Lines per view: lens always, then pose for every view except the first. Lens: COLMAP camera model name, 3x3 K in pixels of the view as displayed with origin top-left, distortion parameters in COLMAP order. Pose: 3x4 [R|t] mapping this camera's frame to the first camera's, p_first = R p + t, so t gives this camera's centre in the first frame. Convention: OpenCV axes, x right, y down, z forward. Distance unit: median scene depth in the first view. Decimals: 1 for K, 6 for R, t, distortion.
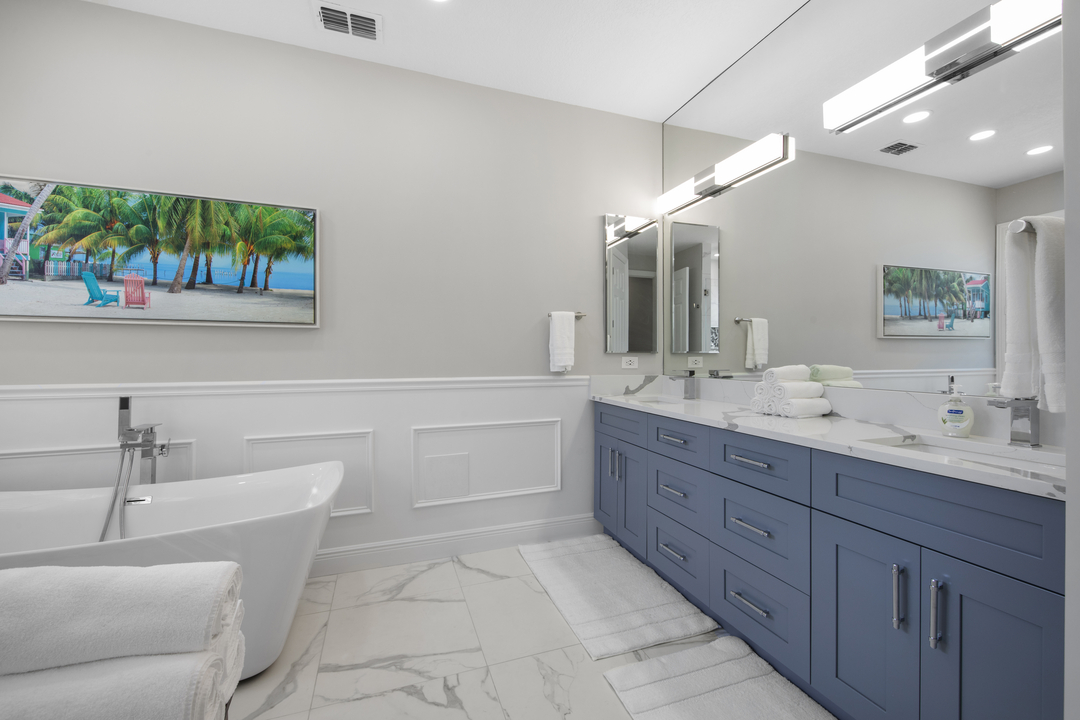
lens RADIAL K [[444.1, 0, 540.4], [0, 444.1, 358.4], [0, 0, 1]] dist [0.014692, 0.000062]
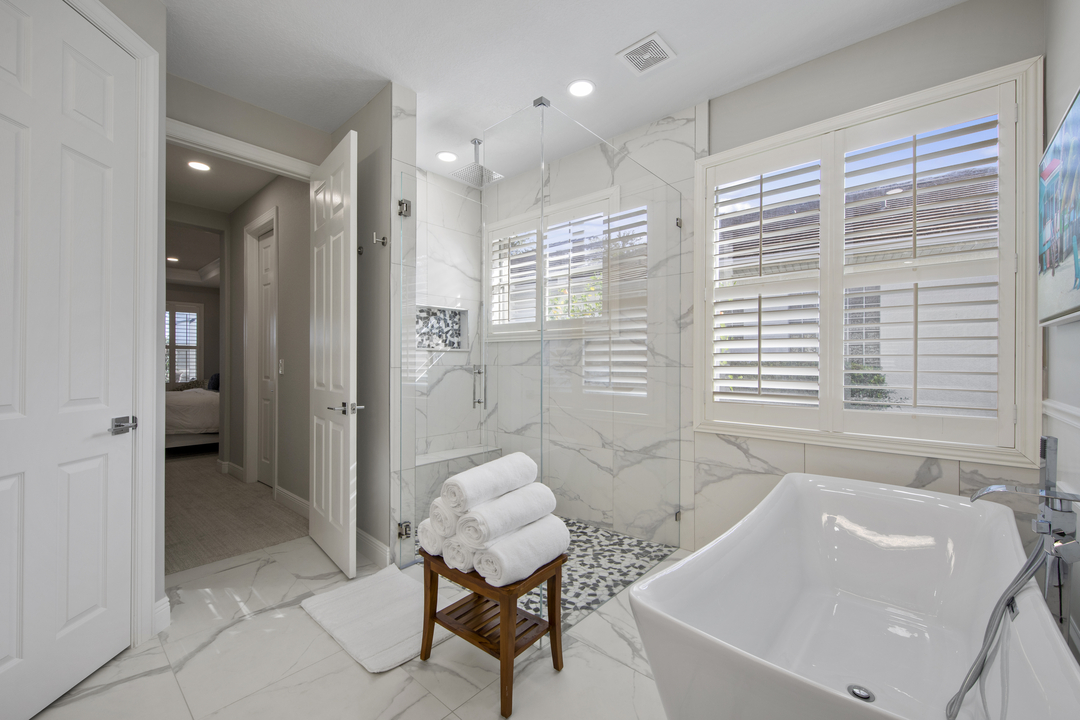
lens RADIAL K [[444.1, 0, 540.9], [0, 444.1, 358.9], [0, 0, 1]] dist [0.014692, 0.000062]
pose [[0.873928, -0.002854, 0.486047, 0.285635], [0.004802, 0.999985, -0.002761, -0.012324], [-0.486031, 0.004747, 0.873928, 0.593492]]
